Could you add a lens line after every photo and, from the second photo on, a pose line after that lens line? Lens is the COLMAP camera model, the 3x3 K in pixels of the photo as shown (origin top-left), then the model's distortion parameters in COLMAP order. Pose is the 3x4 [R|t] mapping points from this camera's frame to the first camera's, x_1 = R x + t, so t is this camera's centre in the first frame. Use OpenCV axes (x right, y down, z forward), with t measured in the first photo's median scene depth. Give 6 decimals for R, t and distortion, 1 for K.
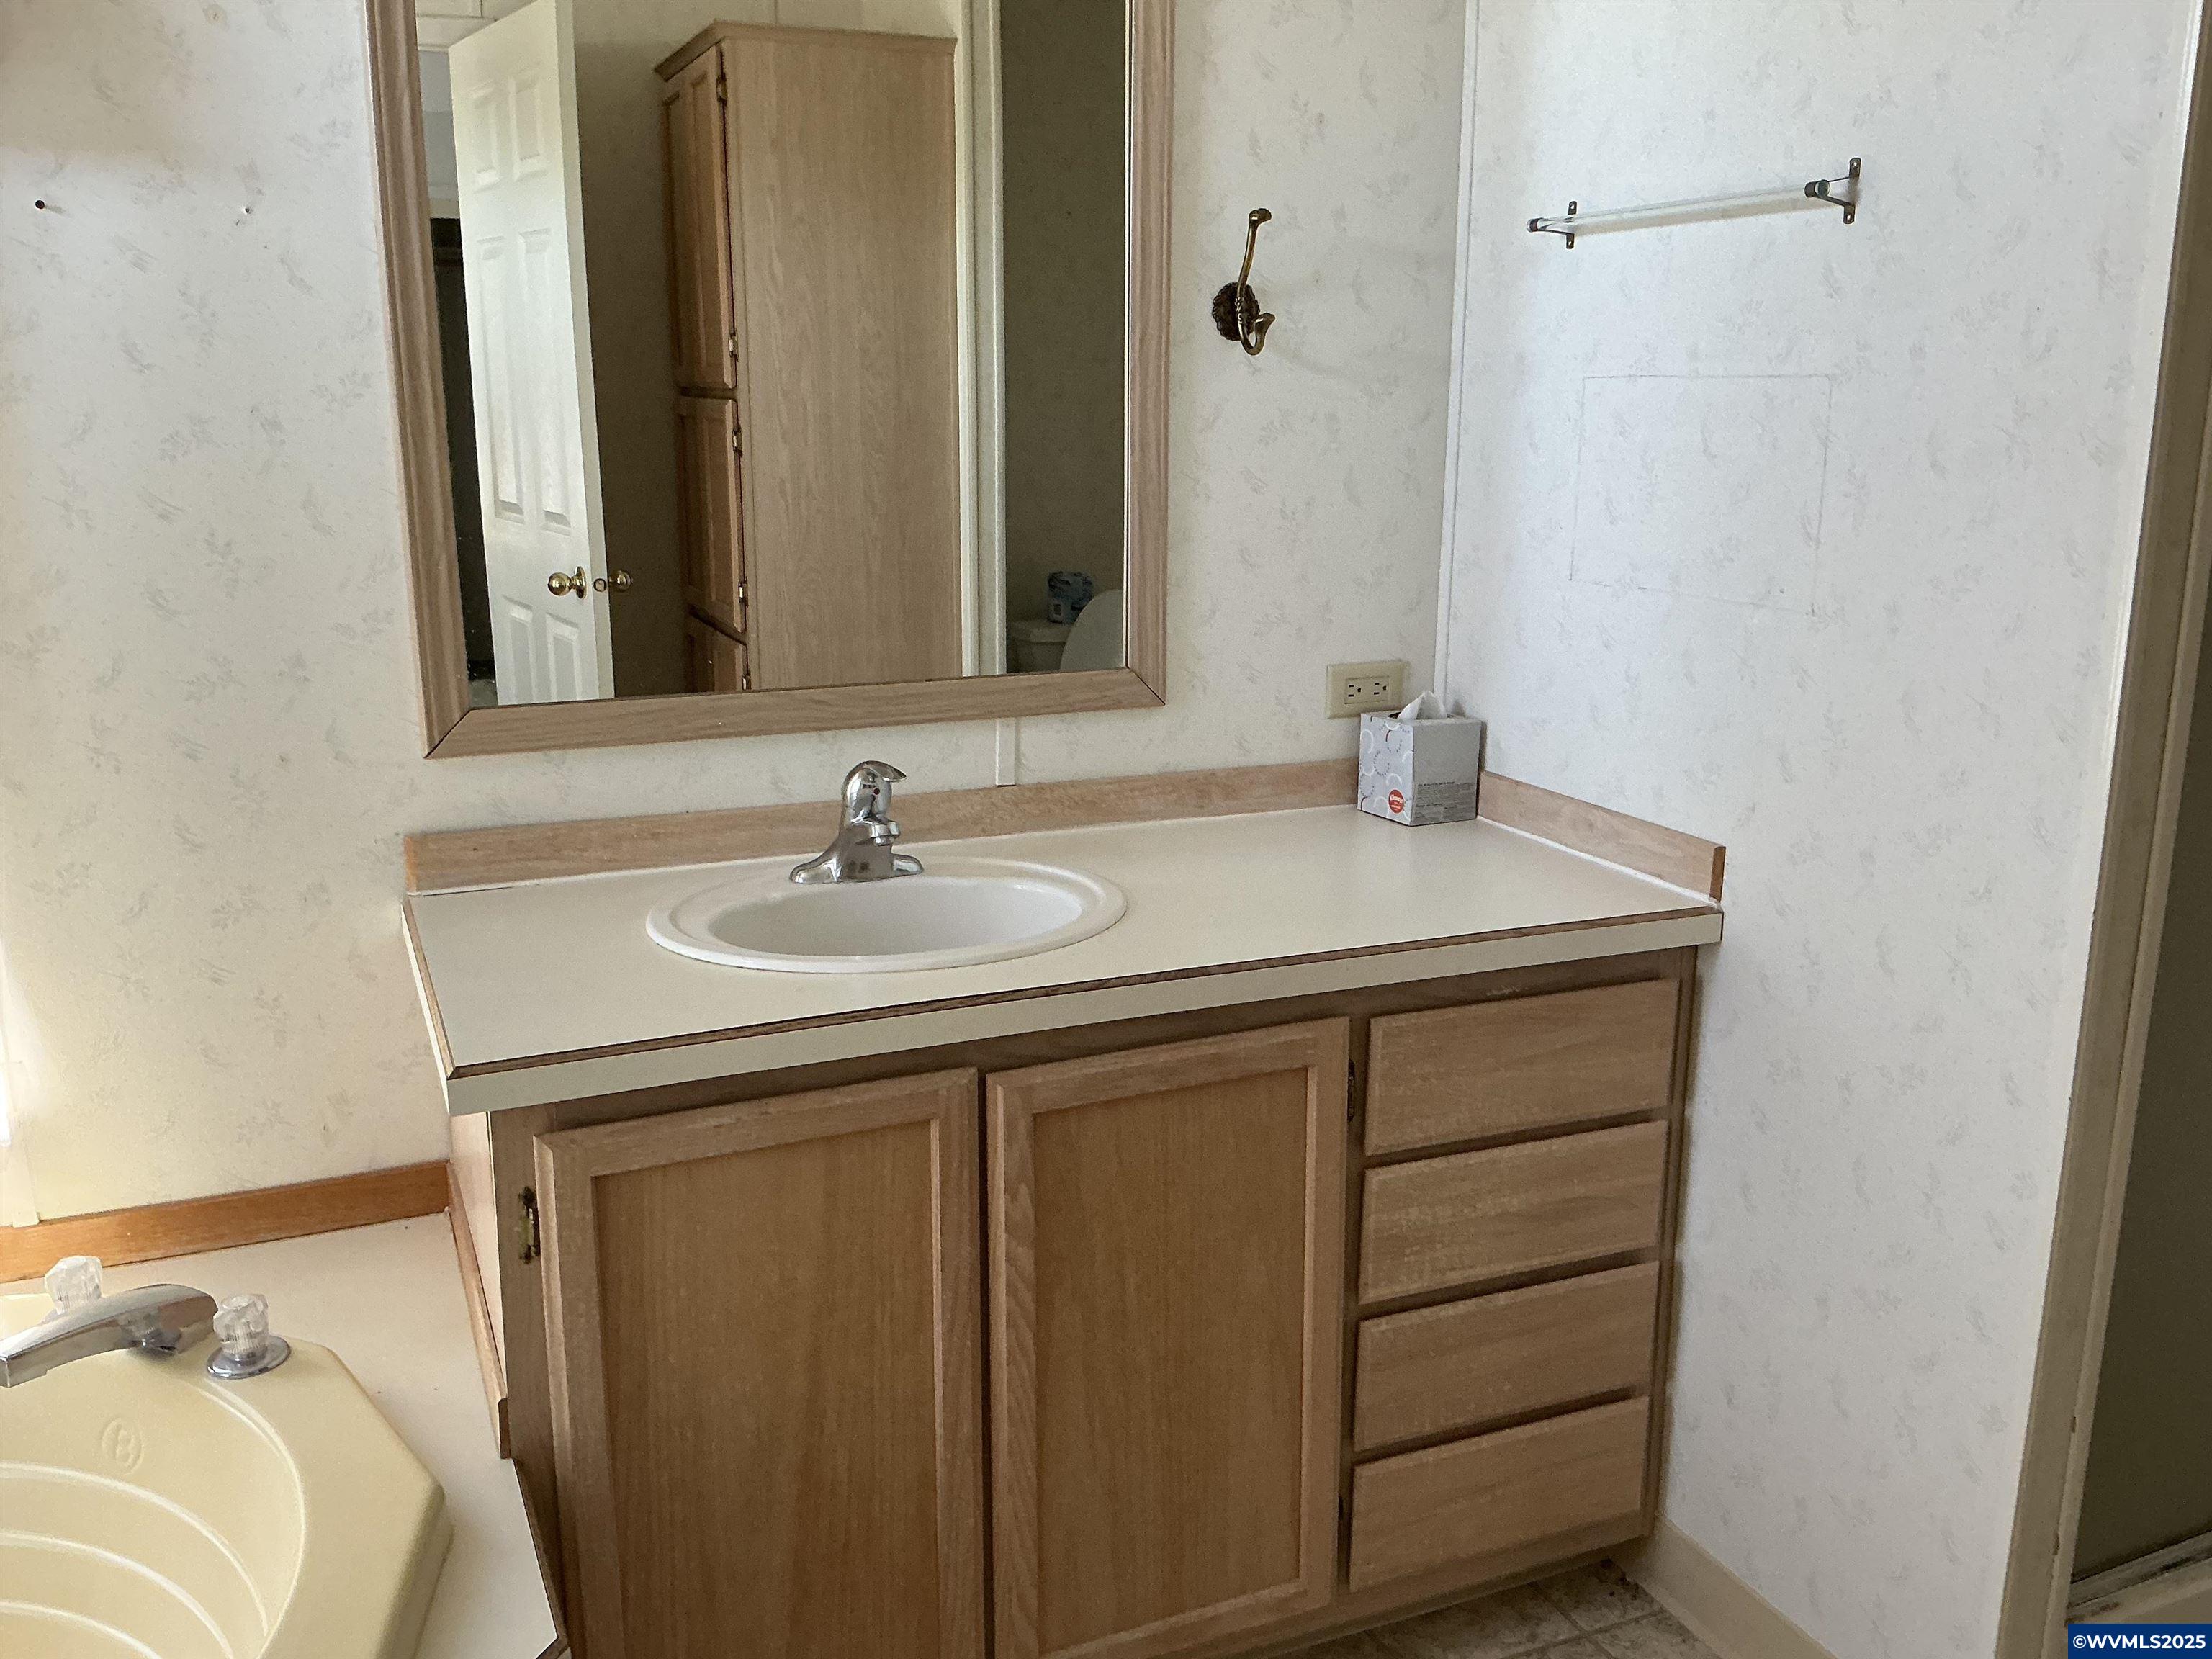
lens RADIAL K [[1828.2, 0, 1100.4], [0, 1828.2, 825.5], [0, 0, 1]] dist [0.130643, -0.270859]
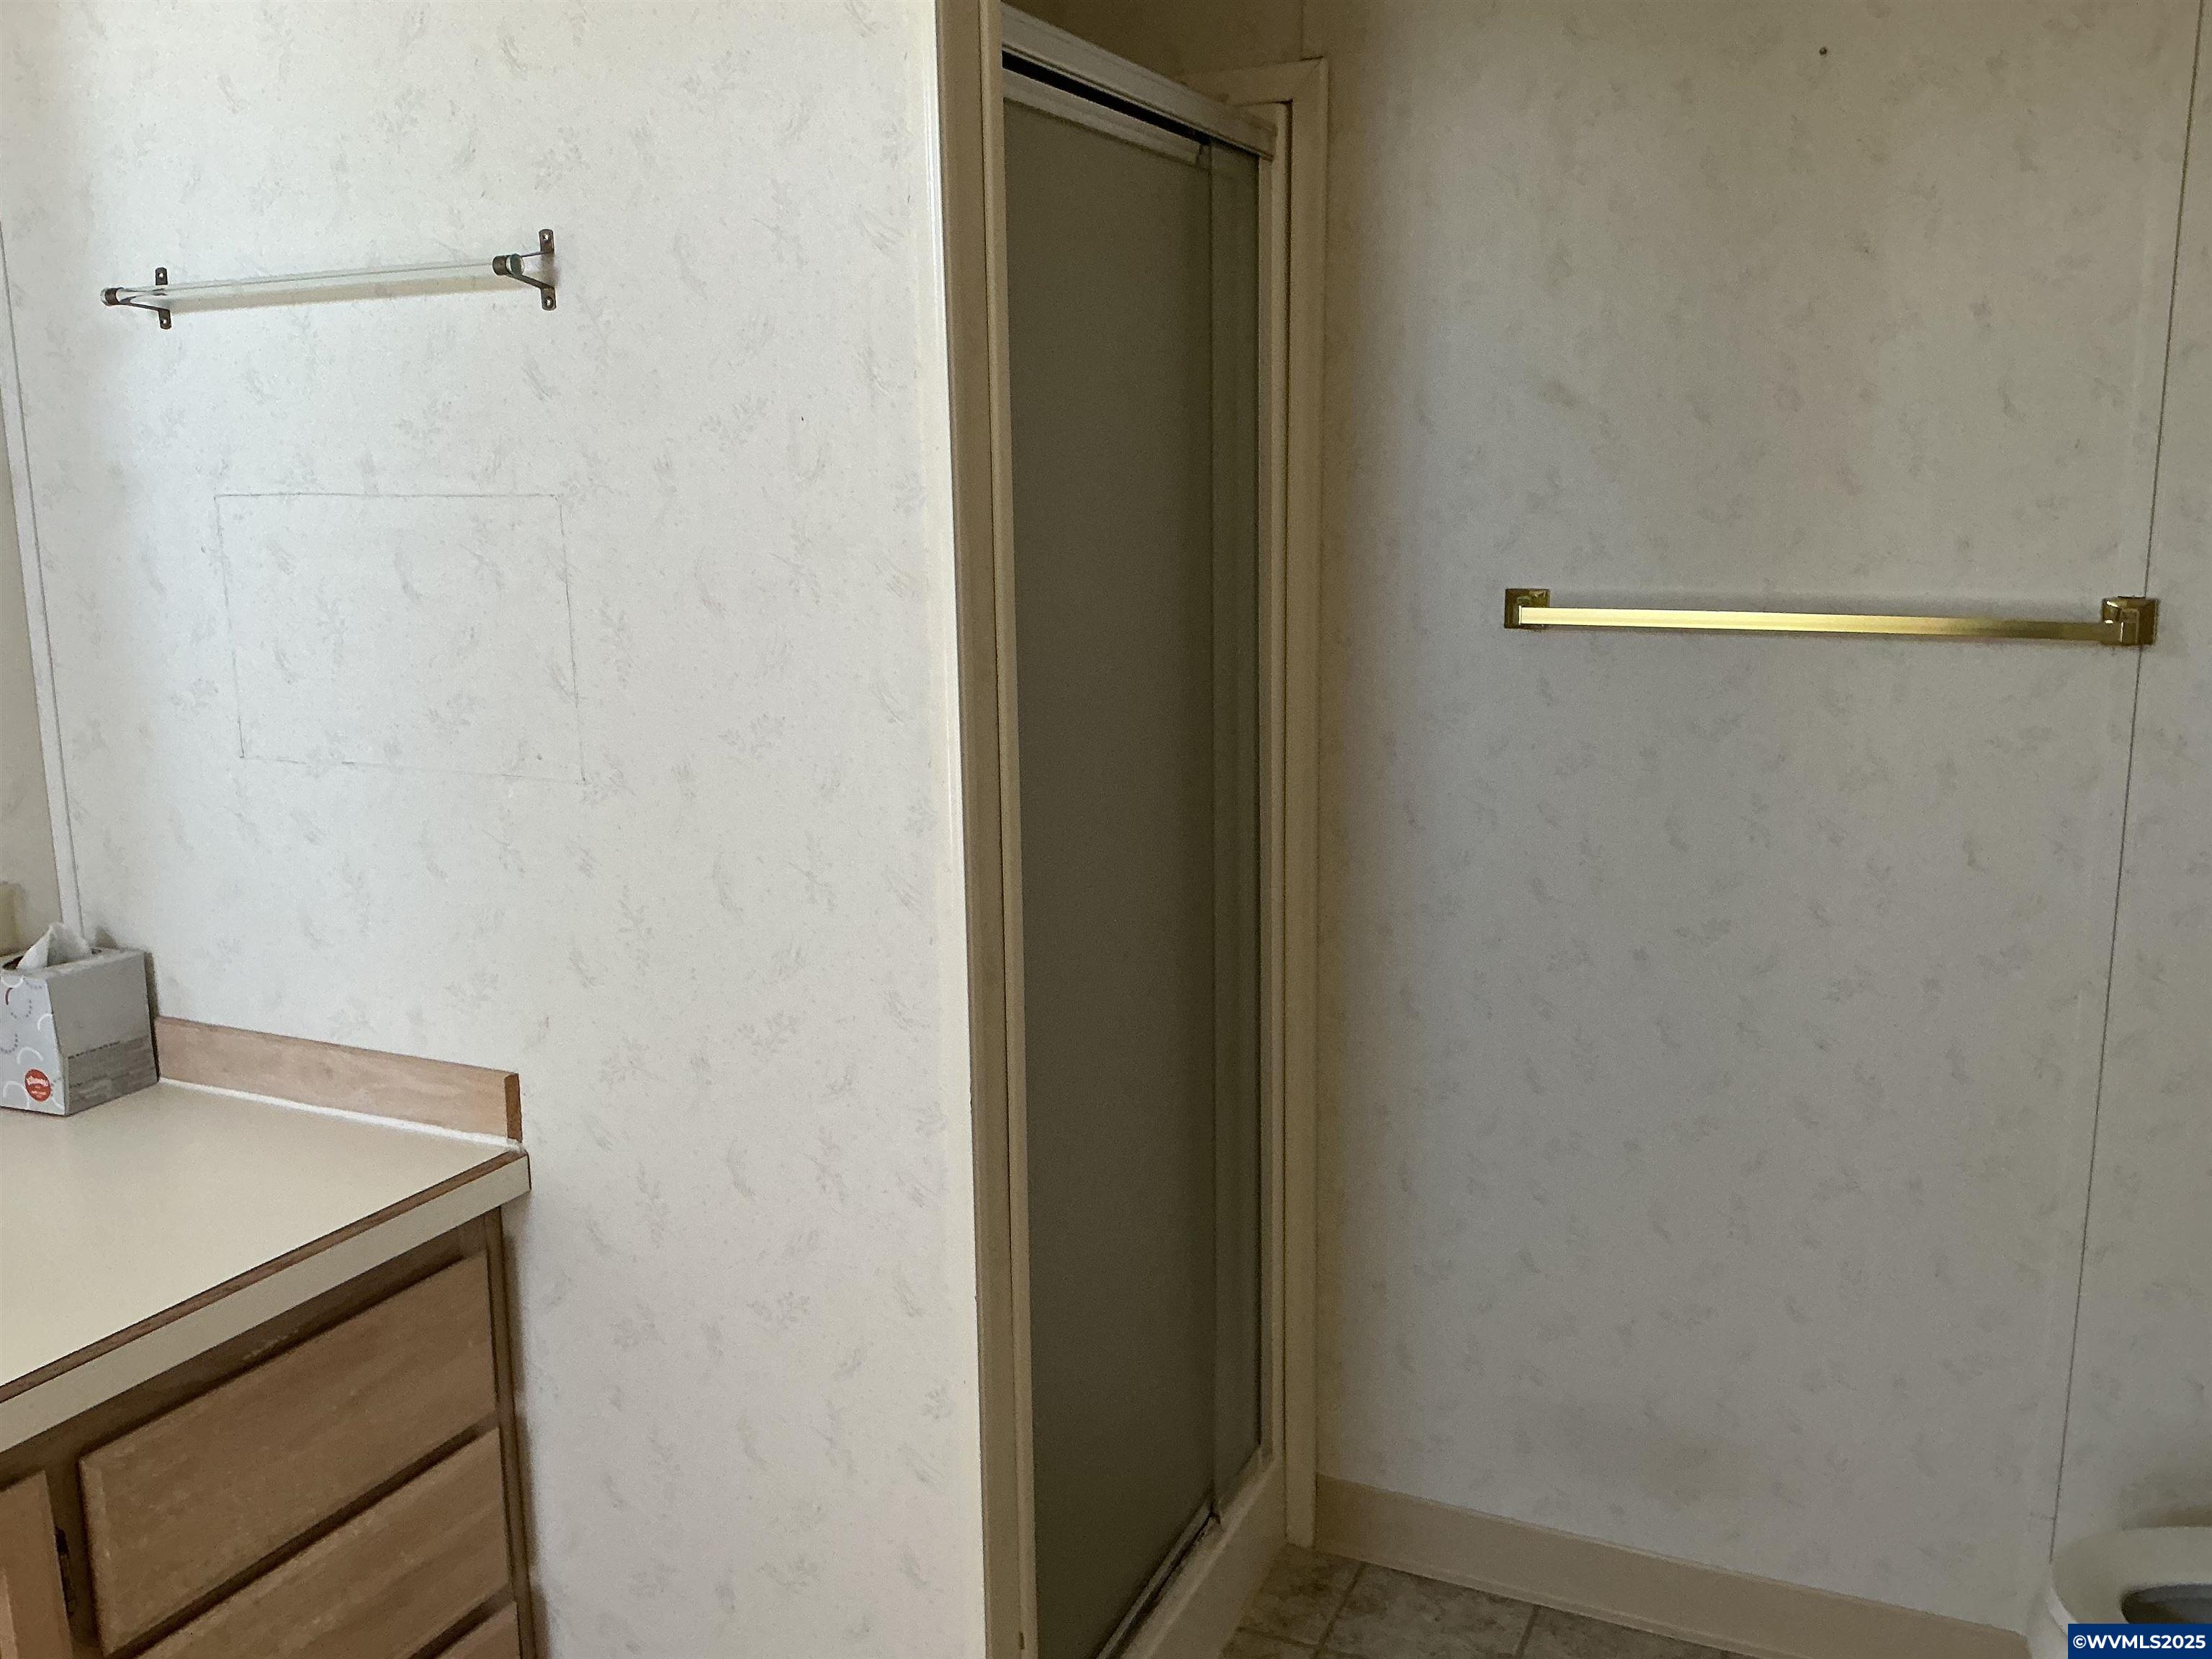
lens RADIAL K [[1828.2, 0, 1100.4], [0, 1828.2, 825.5], [0, 0, 1]] dist [0.130643, -0.270859]
pose [[0.748391, -0.139716, 0.648375, 0.022080], [0.169229, 0.985430, 0.017012, -0.064392], [-0.641305, 0.096992, 0.761131, 0.214563]]
